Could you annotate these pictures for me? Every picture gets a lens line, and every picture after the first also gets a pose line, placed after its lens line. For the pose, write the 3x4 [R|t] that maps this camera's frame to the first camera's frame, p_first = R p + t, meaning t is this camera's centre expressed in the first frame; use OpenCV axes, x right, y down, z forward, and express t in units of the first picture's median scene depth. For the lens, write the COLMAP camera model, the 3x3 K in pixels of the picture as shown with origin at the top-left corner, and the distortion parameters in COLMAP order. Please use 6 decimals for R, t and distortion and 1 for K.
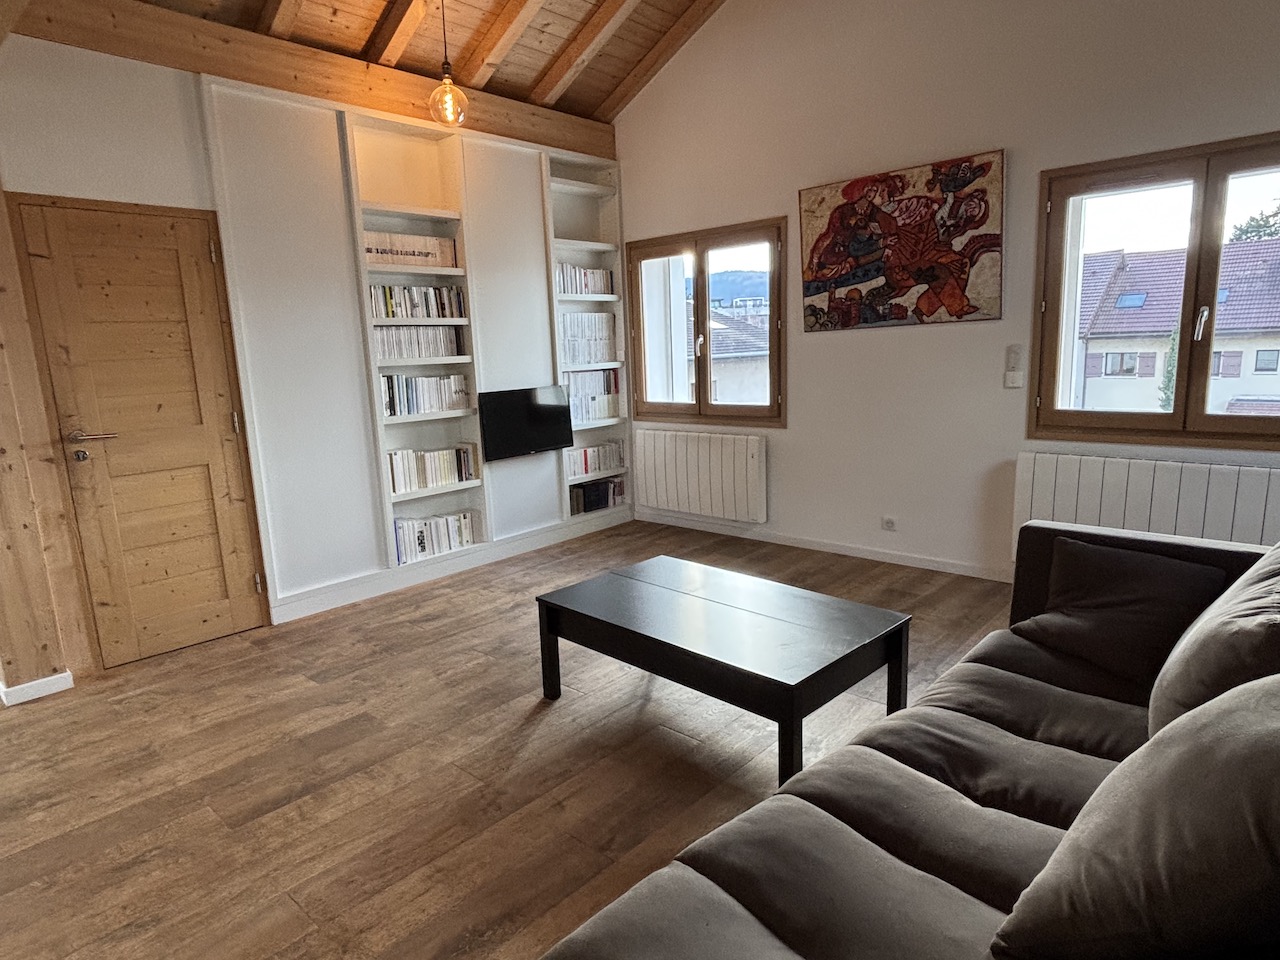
lens RADIAL K [[742.1, 0, 640.1], [0, 742.1, 485.3], [0, 0, 1]] dist [0.000073, -0.001093]
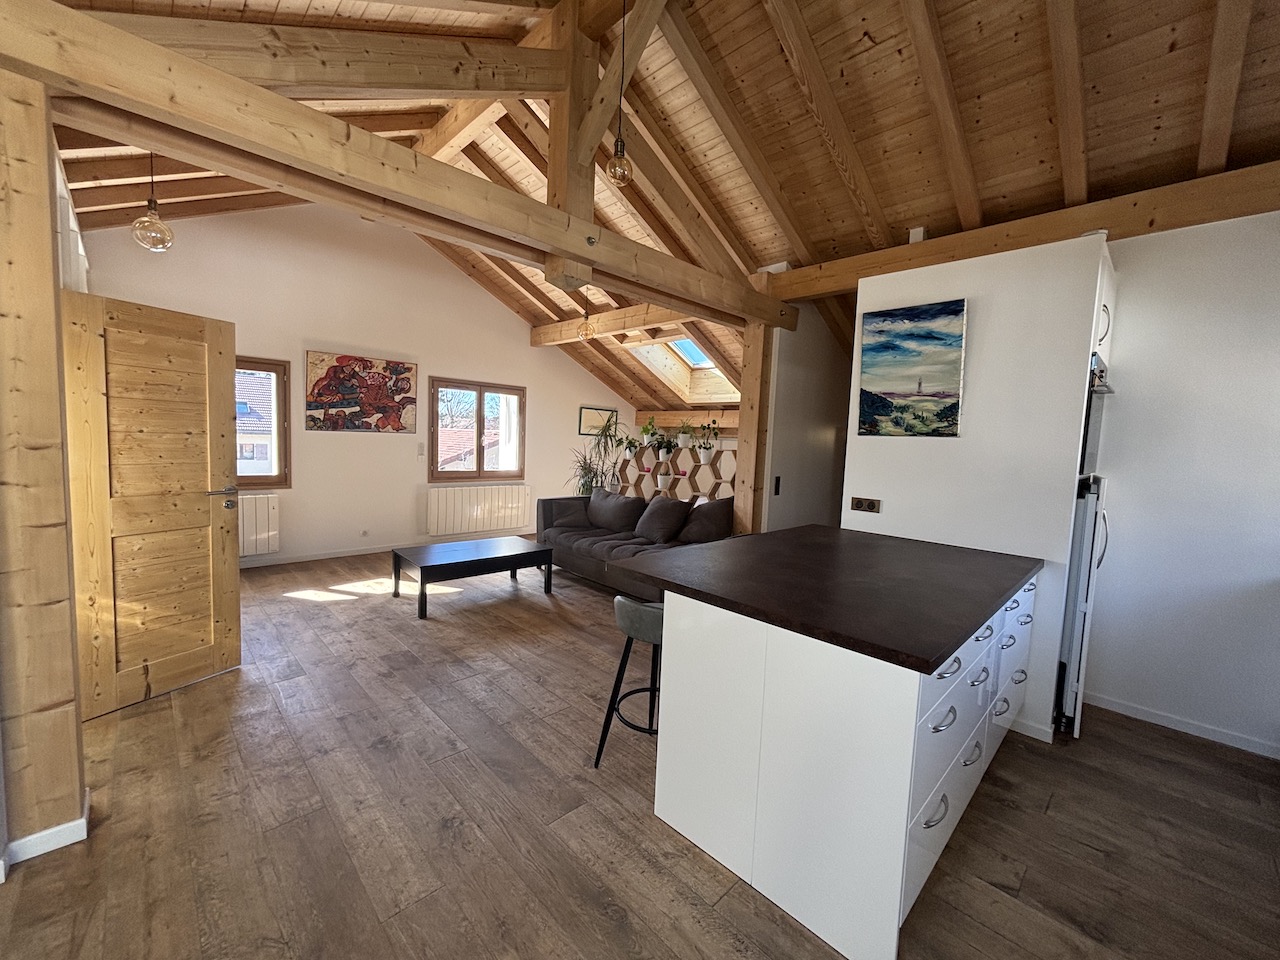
lens RADIAL K [[513.7, 0, 637.3], [0, 513.7, 481.2], [0, 0, 1]] dist [-0.005504, 0.000822]
pose [[0.031701, -0.030992, 0.999017, -1.019873], [0.145519, 0.989012, 0.026064, -0.013835], [-0.988847, 0.144550, 0.035863, 0.249908]]
